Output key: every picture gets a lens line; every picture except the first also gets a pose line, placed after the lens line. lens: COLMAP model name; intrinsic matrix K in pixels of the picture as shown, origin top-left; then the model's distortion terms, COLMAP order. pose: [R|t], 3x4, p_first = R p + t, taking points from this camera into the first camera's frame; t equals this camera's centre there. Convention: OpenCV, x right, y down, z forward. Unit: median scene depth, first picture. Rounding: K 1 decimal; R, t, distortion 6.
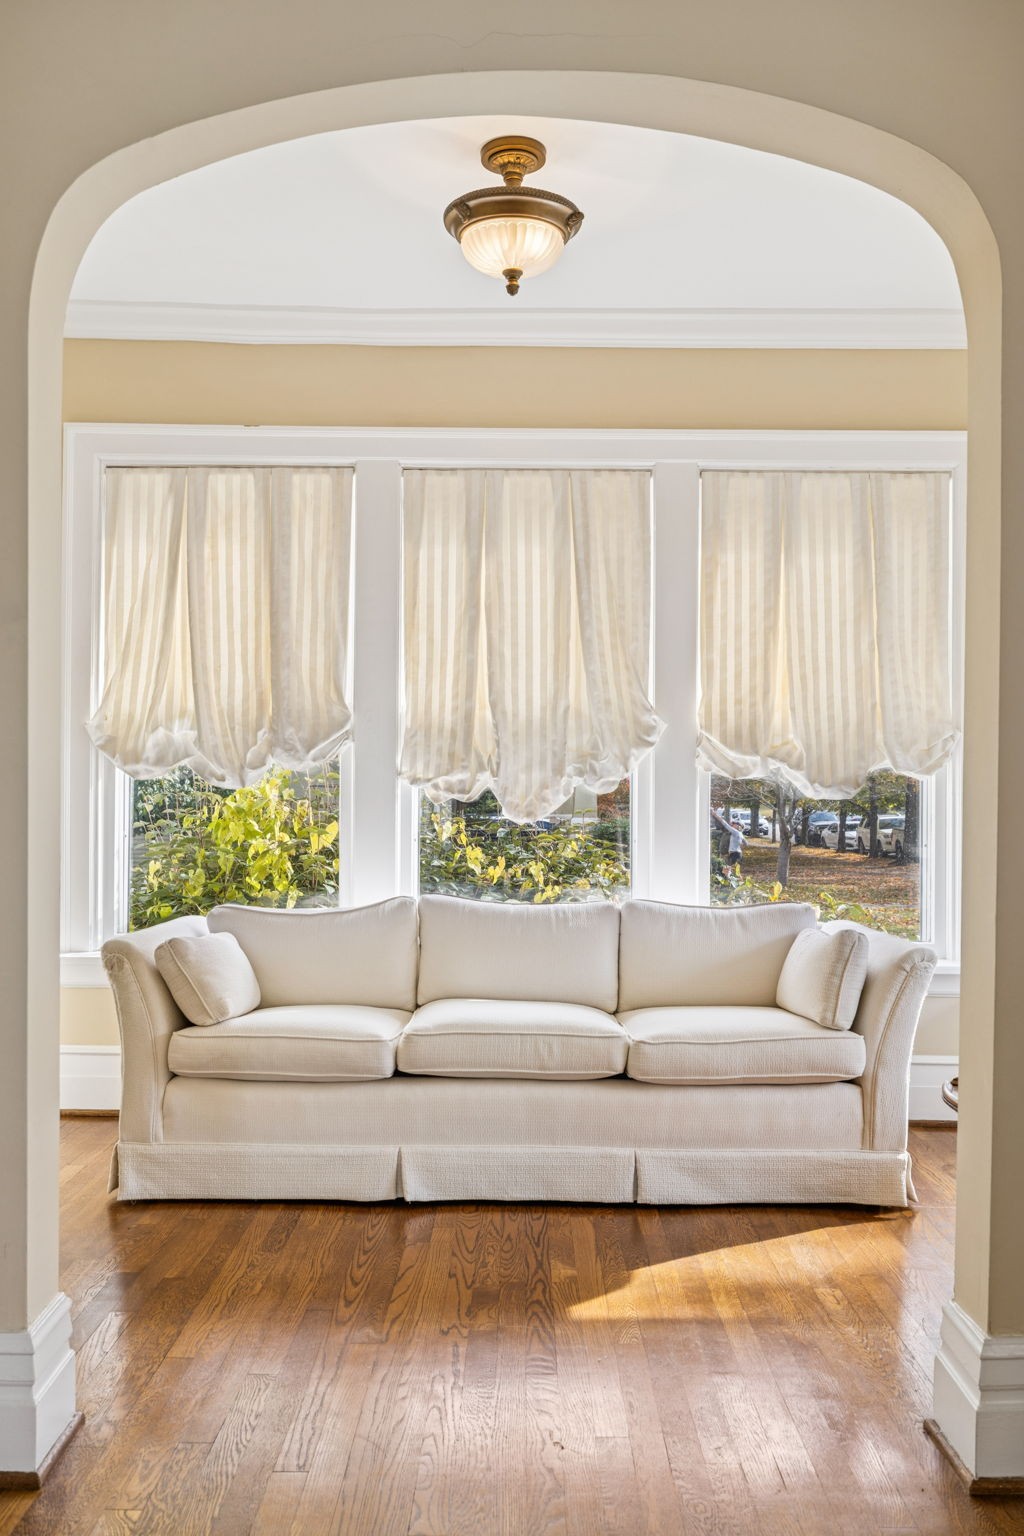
lens RADIAL K [[895.2, 0, 518.9], [0, 895.2, 772.5], [0, 0, 1]] dist [-0.002984, 0.000909]
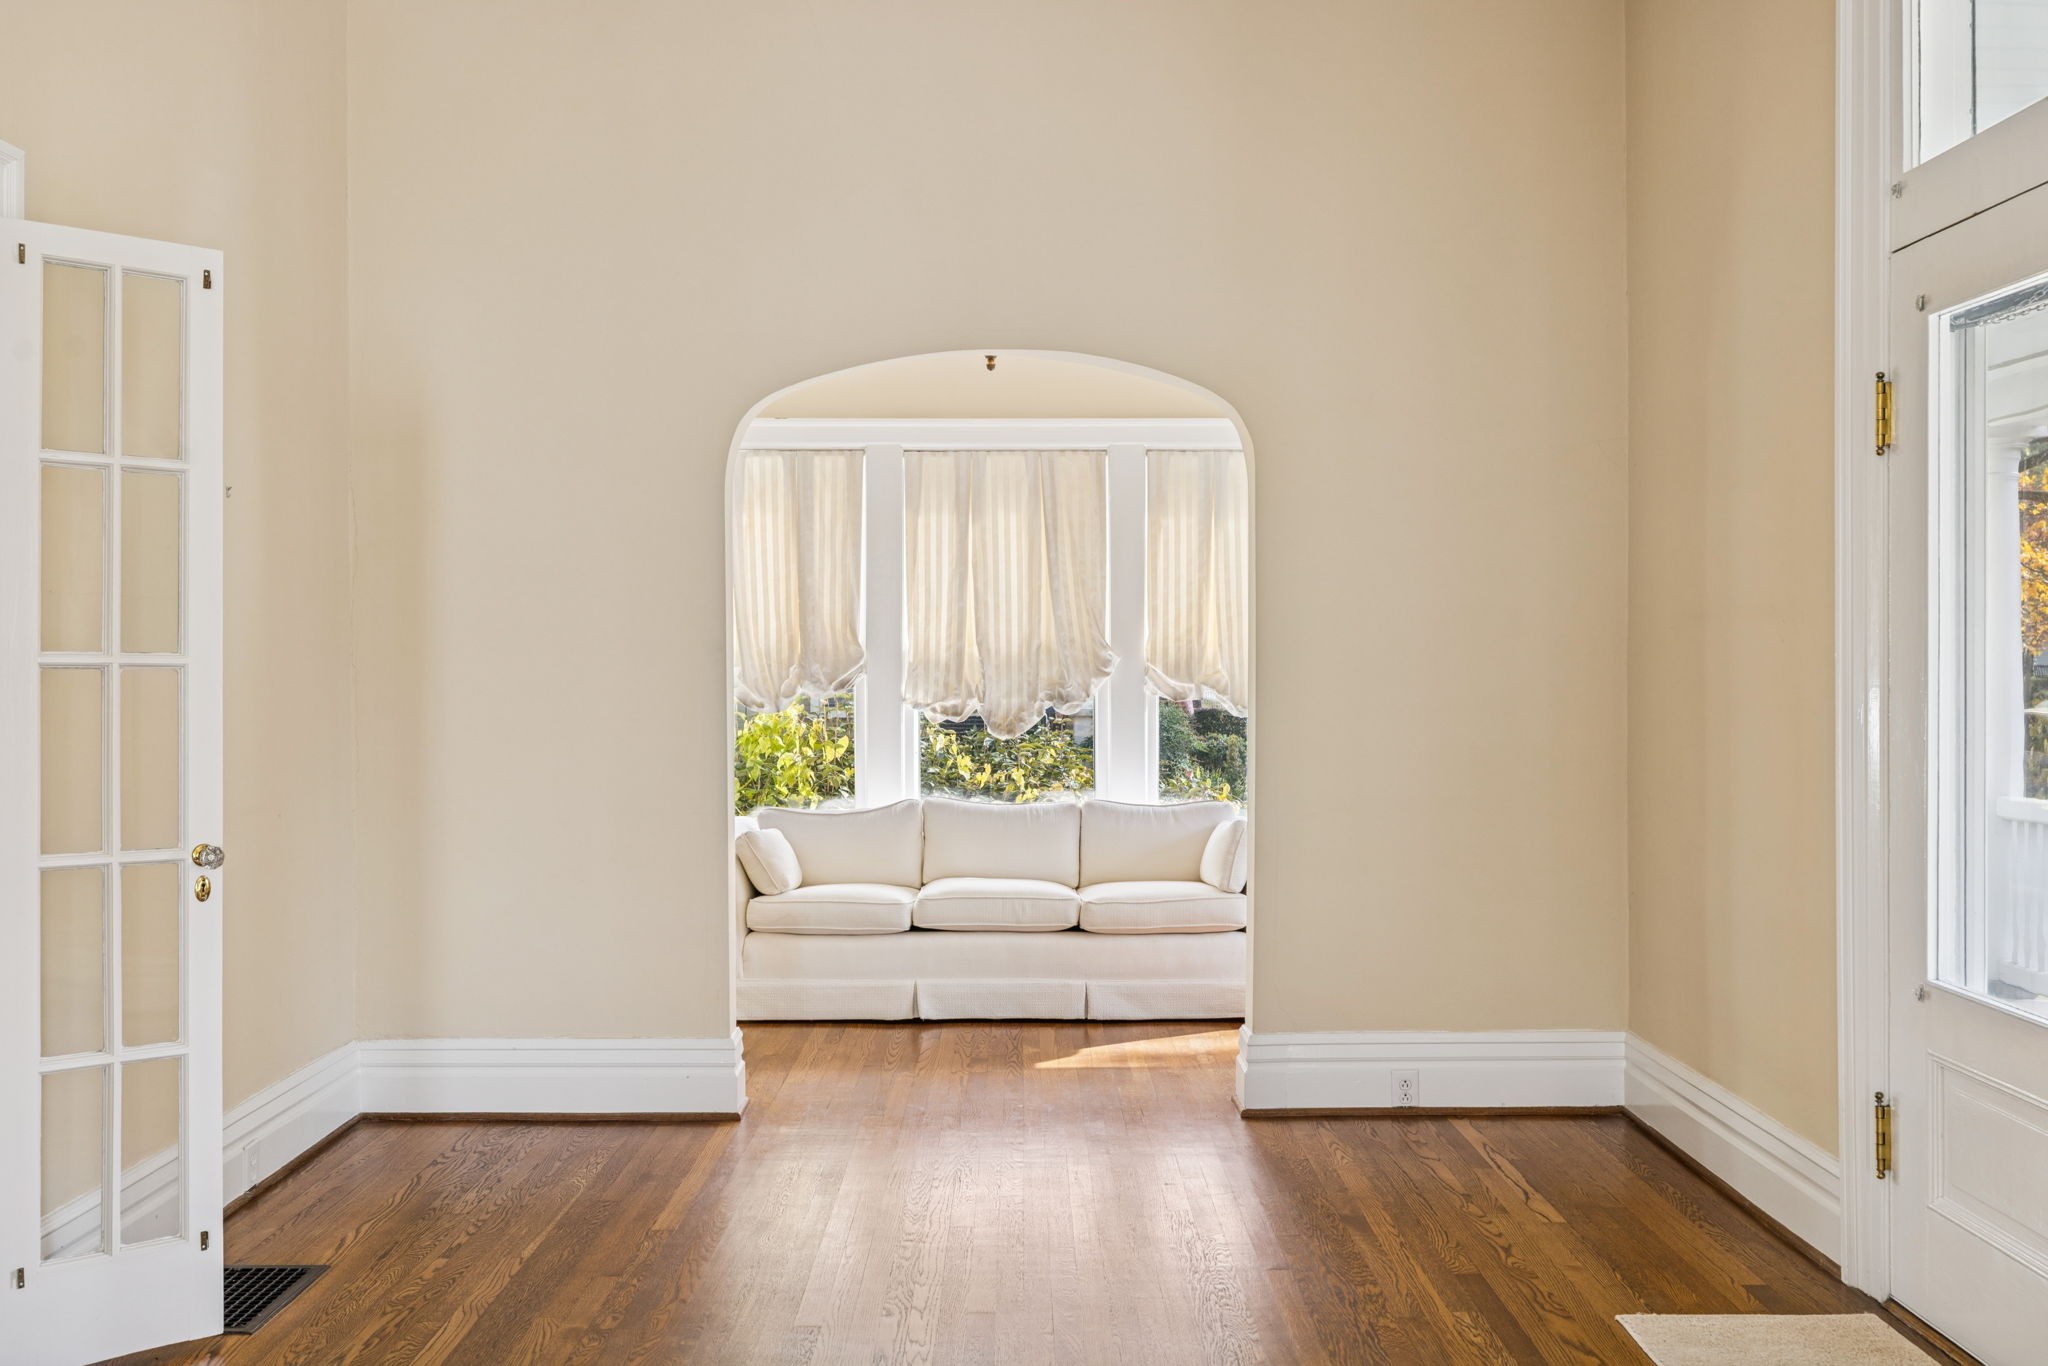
lens RADIAL K [[990.1, 0, 1005.2], [0, 990.1, 669.4], [0, 0, 1]] dist [-0.005514, 0.002105]
pose [[0.999951, -0.009702, -0.001799, 0.008835], [0.009718, 0.999911, 0.009174, -0.052054], [0.001710, -0.009191, 0.999956, -0.365880]]
